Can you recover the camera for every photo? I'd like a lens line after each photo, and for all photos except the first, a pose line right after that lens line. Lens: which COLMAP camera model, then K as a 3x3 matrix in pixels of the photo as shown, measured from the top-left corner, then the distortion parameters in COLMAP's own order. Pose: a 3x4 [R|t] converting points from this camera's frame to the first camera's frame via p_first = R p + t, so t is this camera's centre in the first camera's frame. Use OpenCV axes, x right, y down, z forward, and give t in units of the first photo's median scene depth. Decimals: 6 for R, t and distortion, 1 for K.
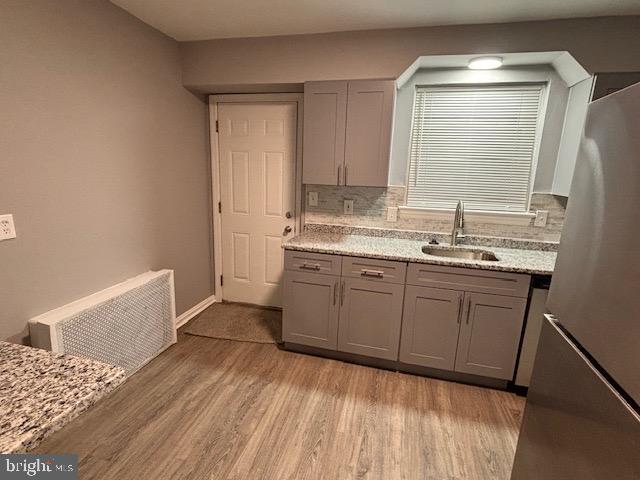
lens RADIAL K [[326.0, 0, 318.2], [0, 326.0, 239.5], [0, 0, 1]] dist [-0.007338, 0.001071]
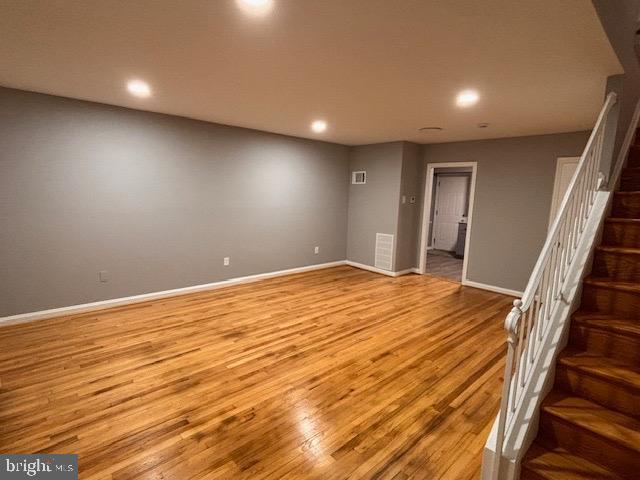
lens RADIAL K [[326.0, 0, 319.3], [0, 326.0, 240.2], [0, 0, 1]] dist [-0.007338, 0.001071]
pose [[0.833954, 0.069342, -0.547459, 0.468541], [-0.116701, 0.991797, -0.052150, 0.473289], [0.539352, 0.107380, 0.835206, -2.172772]]
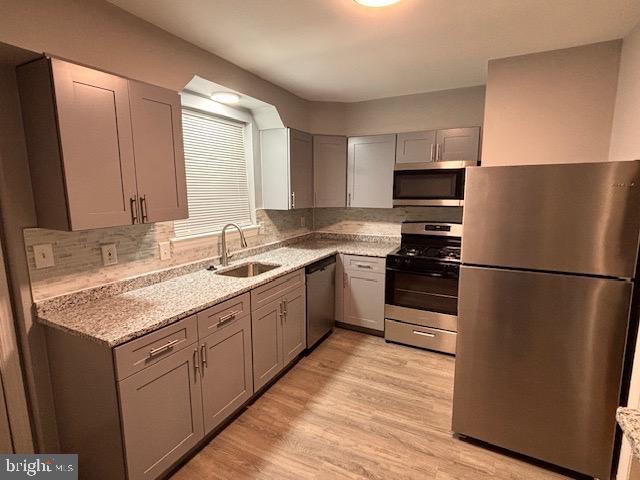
lens RADIAL K [[326.0, 0, 316.6], [0, 326.0, 240.0], [0, 0, 1]] dist [-0.007338, 0.001071]
pose [[0.224572, -0.183573, 0.957010, -0.536926], [0.212134, 0.967751, 0.135854, -0.153728], [-0.951087, 0.172505, 0.256271, 0.485179]]
